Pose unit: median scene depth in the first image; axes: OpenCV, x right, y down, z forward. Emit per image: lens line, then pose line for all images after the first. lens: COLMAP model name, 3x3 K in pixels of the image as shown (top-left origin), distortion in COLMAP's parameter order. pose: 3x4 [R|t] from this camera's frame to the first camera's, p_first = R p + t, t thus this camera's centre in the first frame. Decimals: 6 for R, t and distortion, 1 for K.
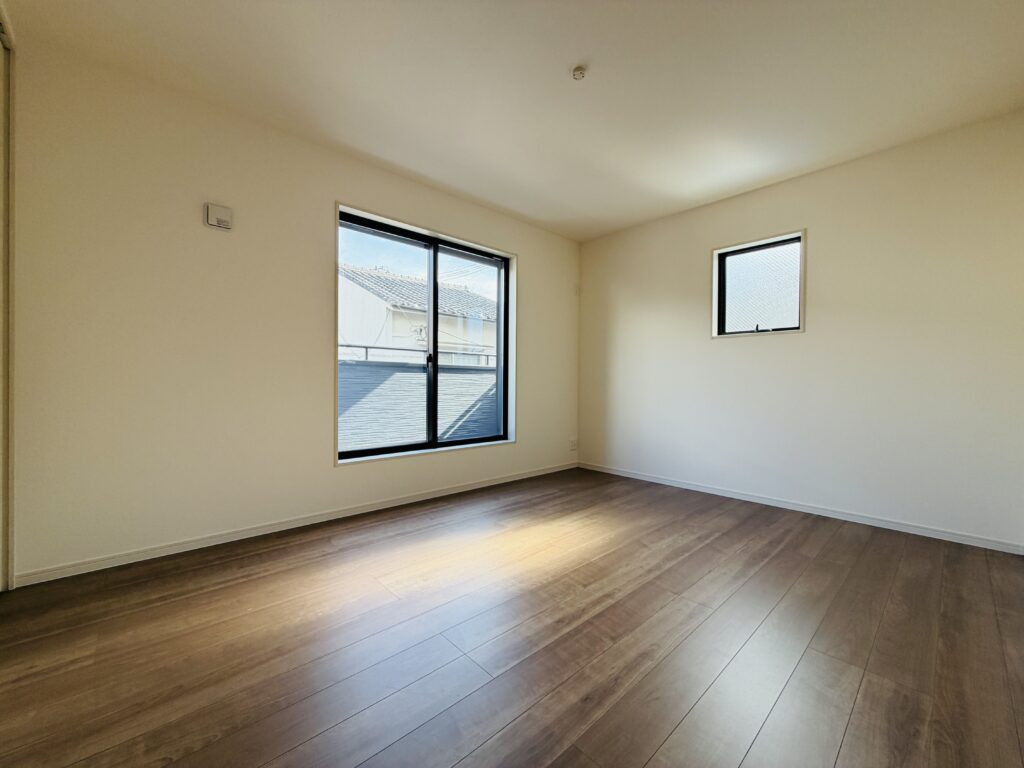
lens RADIAL K [[410.9, 0, 505.9], [0, 410.9, 393.7], [0, 0, 1]] dist [-0.000389, 0.001189]
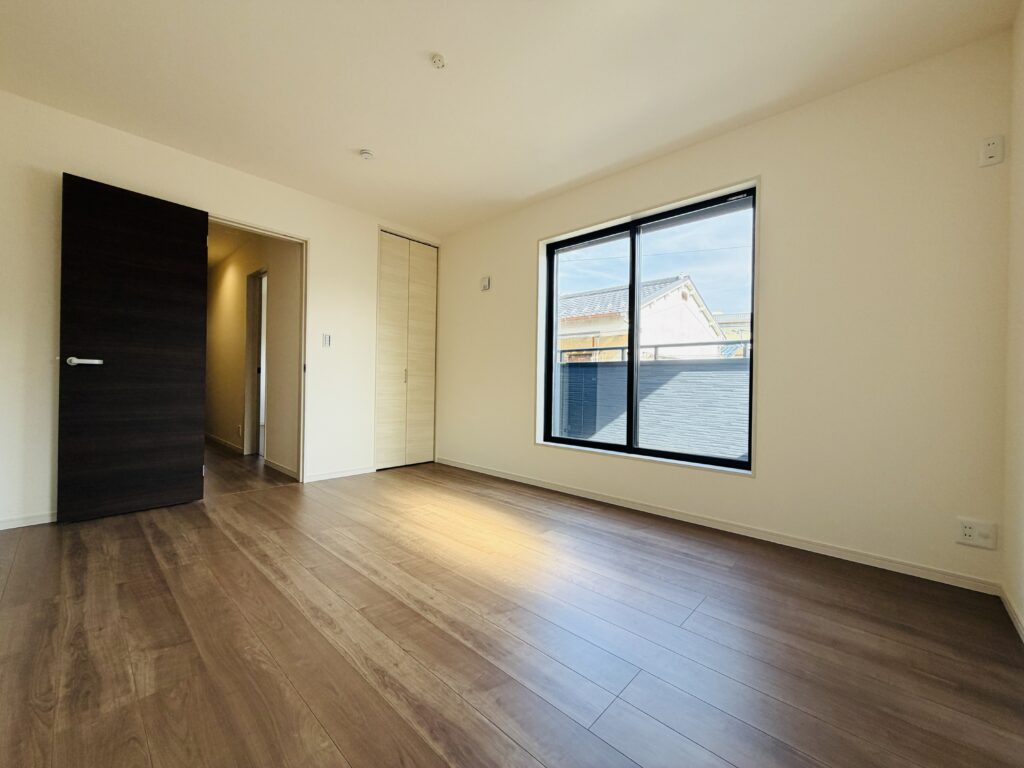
lens RADIAL K [[410.9, 0, 507.8], [0, 410.9, 387.9], [0, 0, 1]] dist [-0.000389, 0.001189]
pose [[0.077226, 0.003870, -0.997006, 0.850966], [-0.049233, 0.998787, 0.000064, 0.004262], [0.995797, 0.049081, 0.077323, 0.797999]]
